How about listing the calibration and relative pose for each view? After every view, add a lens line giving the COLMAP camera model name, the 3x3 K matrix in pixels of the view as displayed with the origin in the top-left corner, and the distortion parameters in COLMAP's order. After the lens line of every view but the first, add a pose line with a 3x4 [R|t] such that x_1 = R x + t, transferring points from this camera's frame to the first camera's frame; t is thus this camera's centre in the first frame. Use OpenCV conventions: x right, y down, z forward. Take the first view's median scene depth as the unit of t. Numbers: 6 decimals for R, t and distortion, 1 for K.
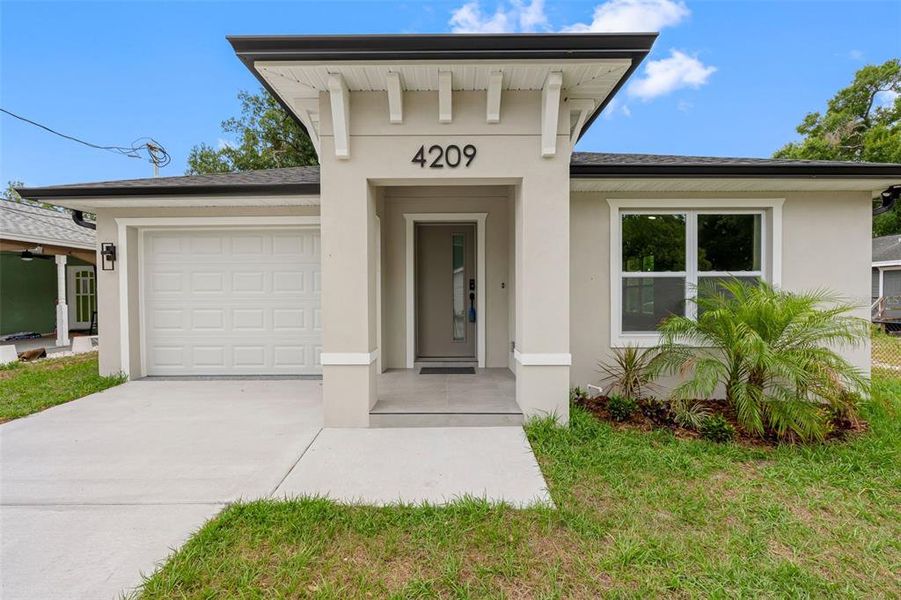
lens RADIAL K [[404.4, 0, 448.9], [0, 404.4, 302.9], [0, 0, 1]] dist [-0.001865, -0.000416]
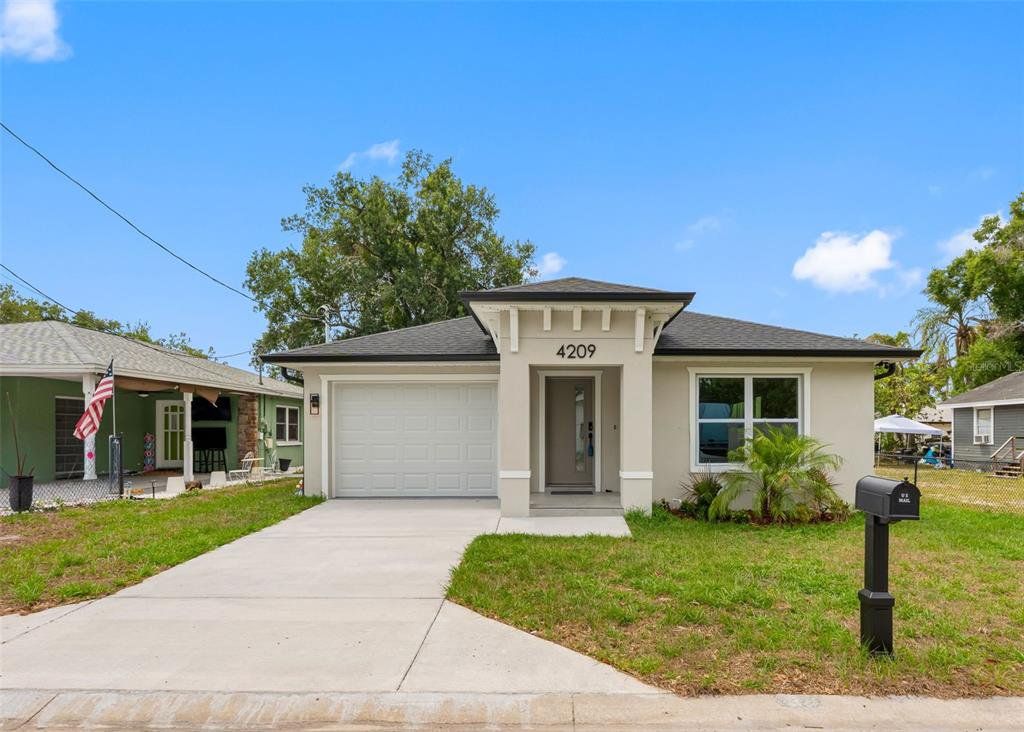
lens RADIAL K [[2262.3, 0, 512.0], [0, 2262.3, 366.0], [0, 0, 1]] dist [-0.041758, -0.103399]
pose [[0.998897, 0.006222, 0.046533, -0.577896], [-0.004423, 0.999242, -0.038679, 0.045236], [-0.046739, 0.038430, 0.998168, -6.745626]]
